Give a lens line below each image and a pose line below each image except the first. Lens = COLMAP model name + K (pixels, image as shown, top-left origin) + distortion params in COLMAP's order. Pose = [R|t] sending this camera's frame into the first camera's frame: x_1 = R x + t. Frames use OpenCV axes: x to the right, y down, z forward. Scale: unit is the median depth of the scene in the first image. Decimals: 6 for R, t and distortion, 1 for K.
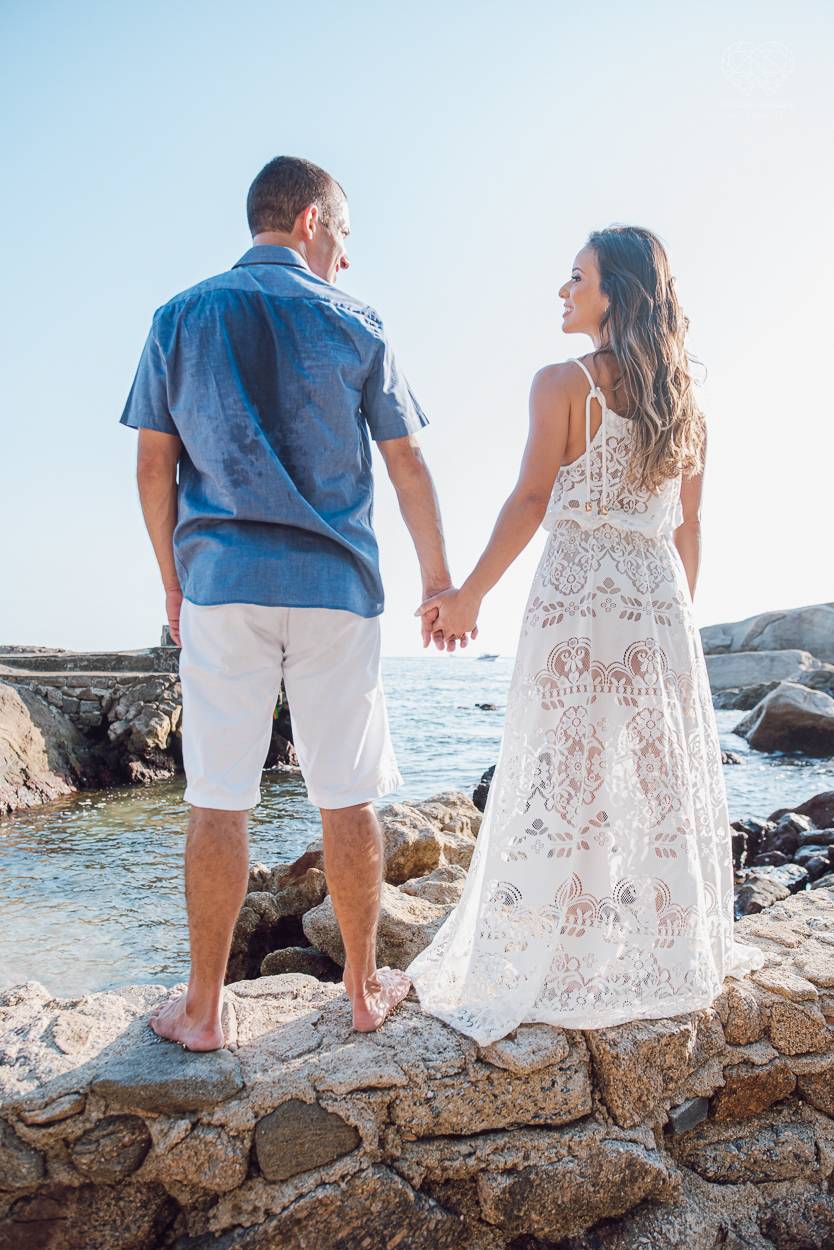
lens RADIAL K [[857.7, 0, 422.3], [0, 857.7, 623.0], [0, 0, 1]] dist [-0.062326, 0.032866]
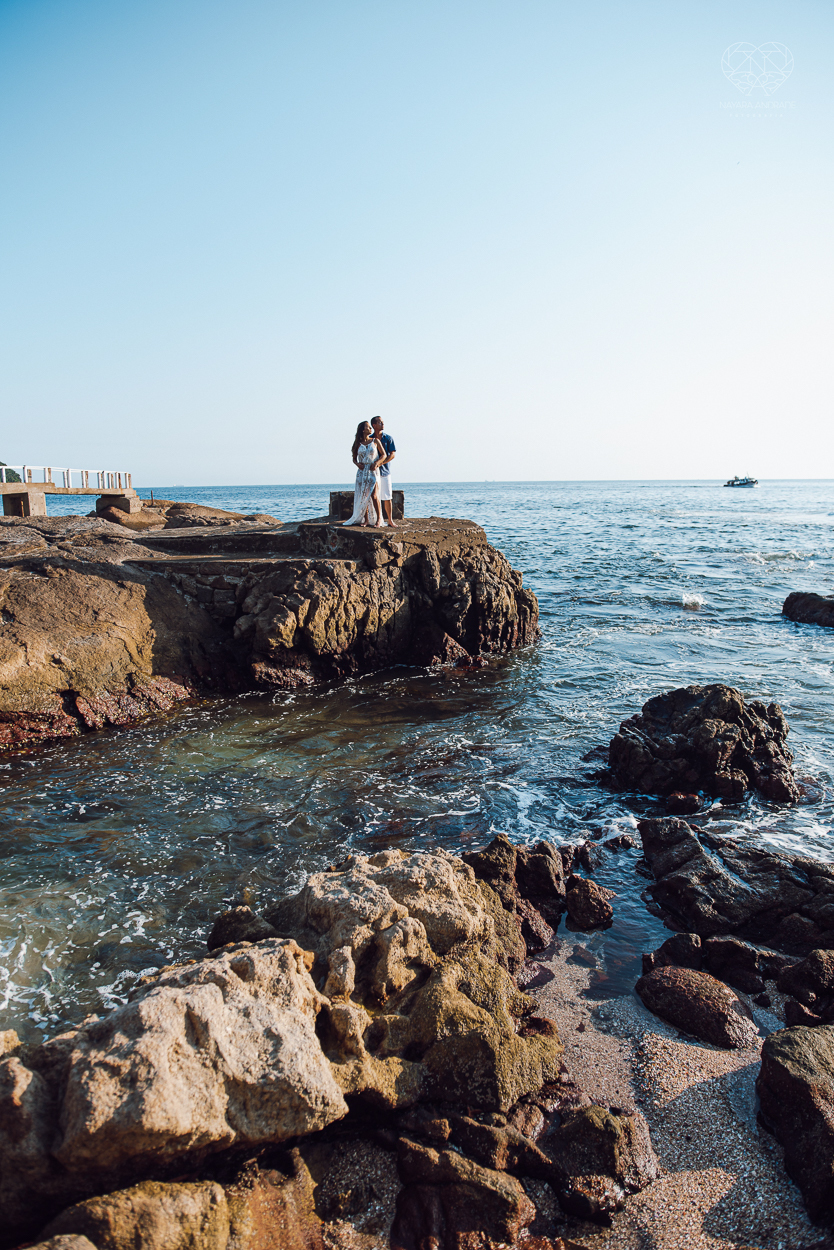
lens RADIAL K [[857.7, 0, 422.3], [0, 857.7, 623.0], [0, 0, 1]] dist [-0.062326, 0.032866]
pose [[0.947856, 0.039074, -0.316294, 0.113310], [0.026654, 0.979260, 0.200848, -0.055603], [0.317582, -0.198806, 0.927156, 0.204117]]
